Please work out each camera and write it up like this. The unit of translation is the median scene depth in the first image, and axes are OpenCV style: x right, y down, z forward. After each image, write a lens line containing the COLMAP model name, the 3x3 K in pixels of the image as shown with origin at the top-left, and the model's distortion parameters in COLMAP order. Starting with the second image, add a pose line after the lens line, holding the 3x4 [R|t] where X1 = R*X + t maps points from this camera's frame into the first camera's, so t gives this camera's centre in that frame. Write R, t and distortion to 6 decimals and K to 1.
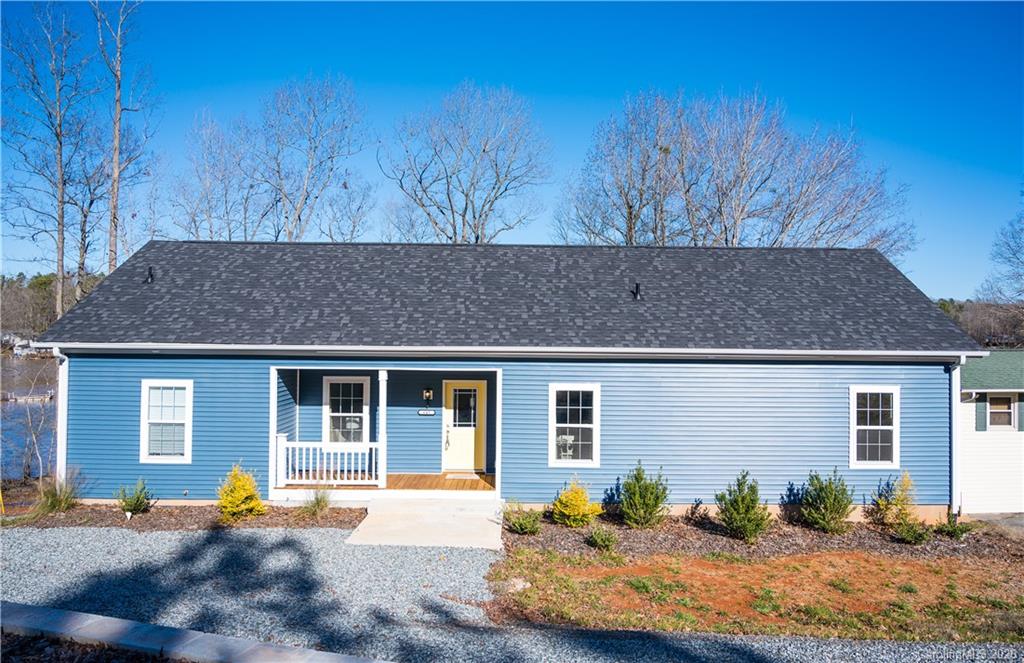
lens RADIAL K [[675.8, 0, 512.8], [0, 675.8, 299.0], [0, 0, 1]] dist [-0.017850, 0.001987]
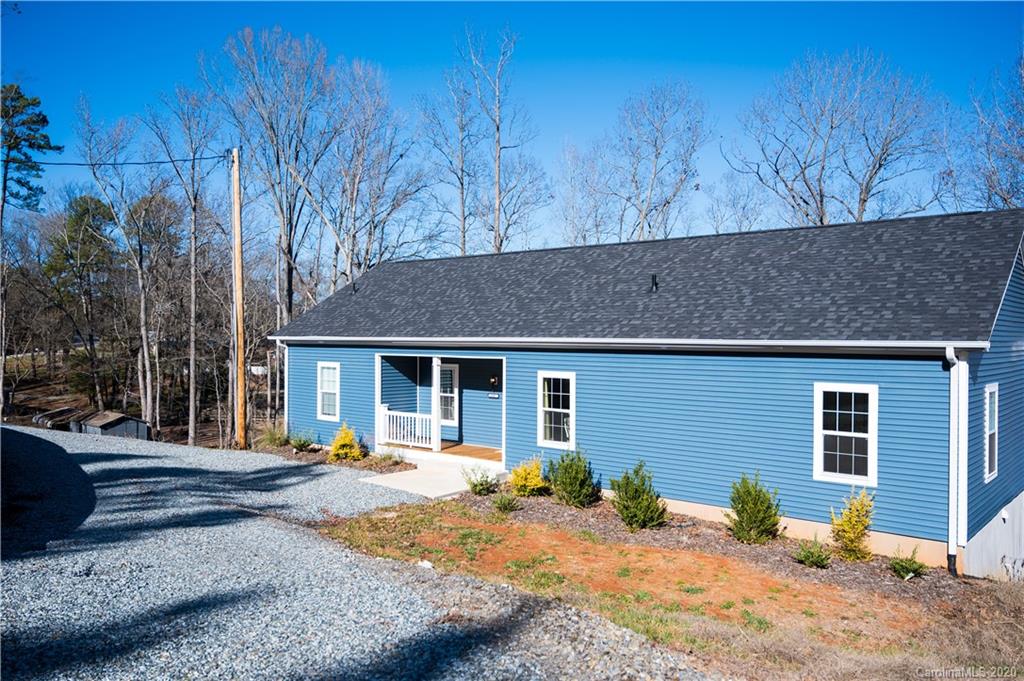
lens RADIAL K [[788.2, 0, 511.3], [0, 788.2, 342.5], [0, 0, 1]] dist [-0.002905, 0.001144]
pose [[0.750490, -0.000666, -0.660881, 0.869387], [0.047066, 0.997514, 0.052443, 0.009658], [0.659203, -0.070462, 0.748656, 0.014998]]
